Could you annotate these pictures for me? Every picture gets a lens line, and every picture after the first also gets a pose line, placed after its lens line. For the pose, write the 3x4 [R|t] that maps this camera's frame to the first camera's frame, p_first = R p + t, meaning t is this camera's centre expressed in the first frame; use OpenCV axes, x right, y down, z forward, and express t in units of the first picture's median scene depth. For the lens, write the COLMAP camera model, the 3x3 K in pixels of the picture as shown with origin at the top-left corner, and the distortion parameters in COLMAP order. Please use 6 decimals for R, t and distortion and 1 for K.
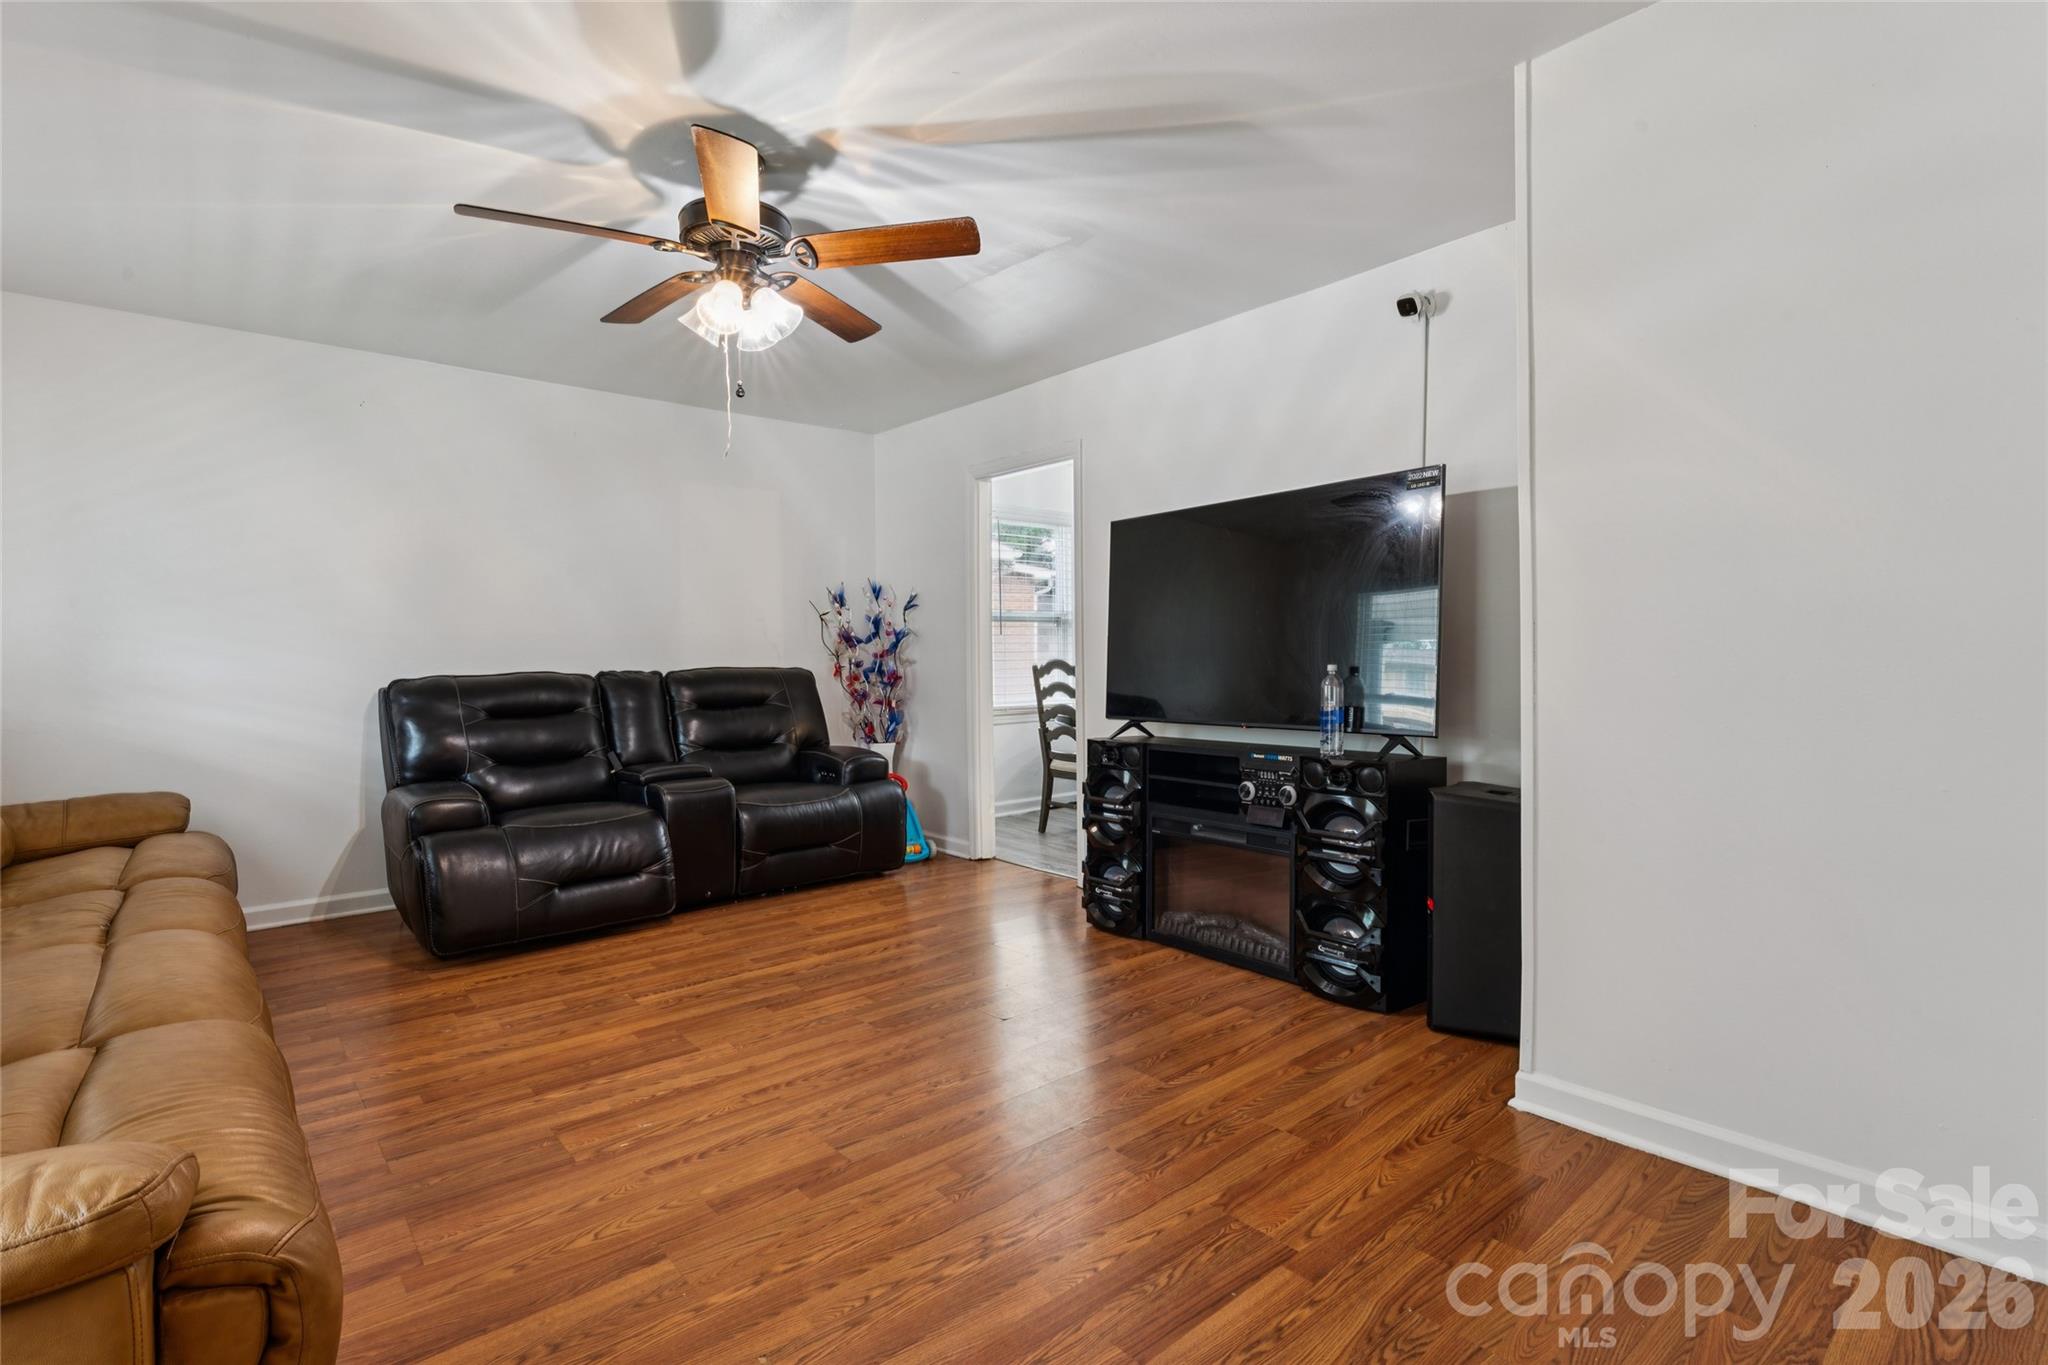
lens RADIAL K [[968.7, 0, 1022.5], [0, 968.7, 681.9], [0, 0, 1]] dist [0.000666, 0.000079]
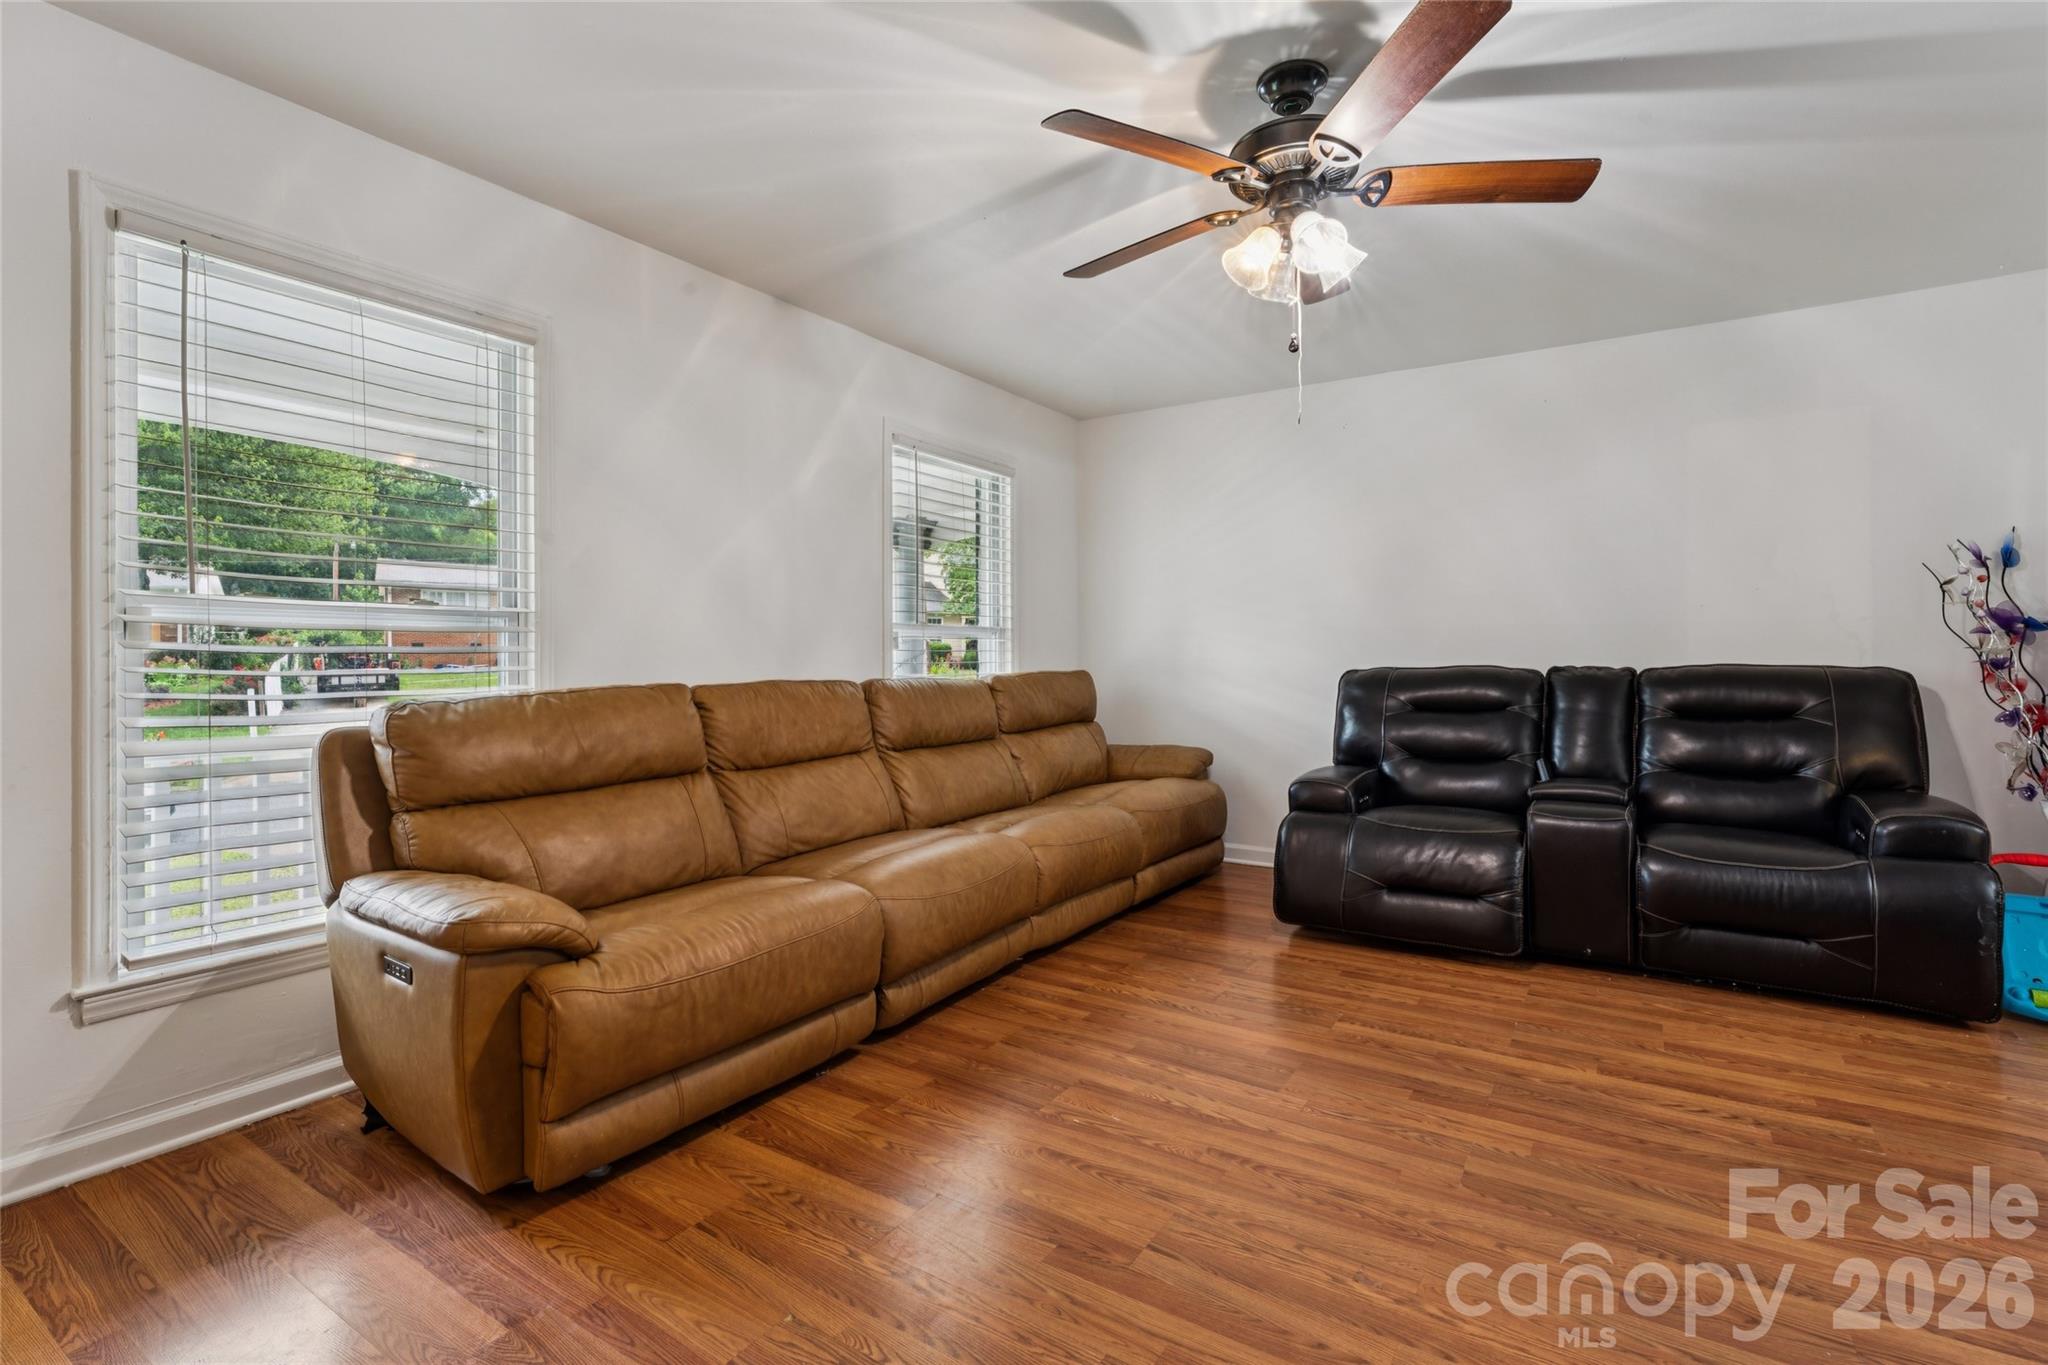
lens RADIAL K [[944.7, 0, 1025.1], [0, 944.7, 663.7], [0, 0, 1]] dist [-0.005827, 0.002282]
pose [[0.279812, 0.020091, -0.959845, 0.339001], [-0.025594, 0.999582, 0.013462, -0.017471], [0.959714, 0.020799, 0.280209, 0.407924]]
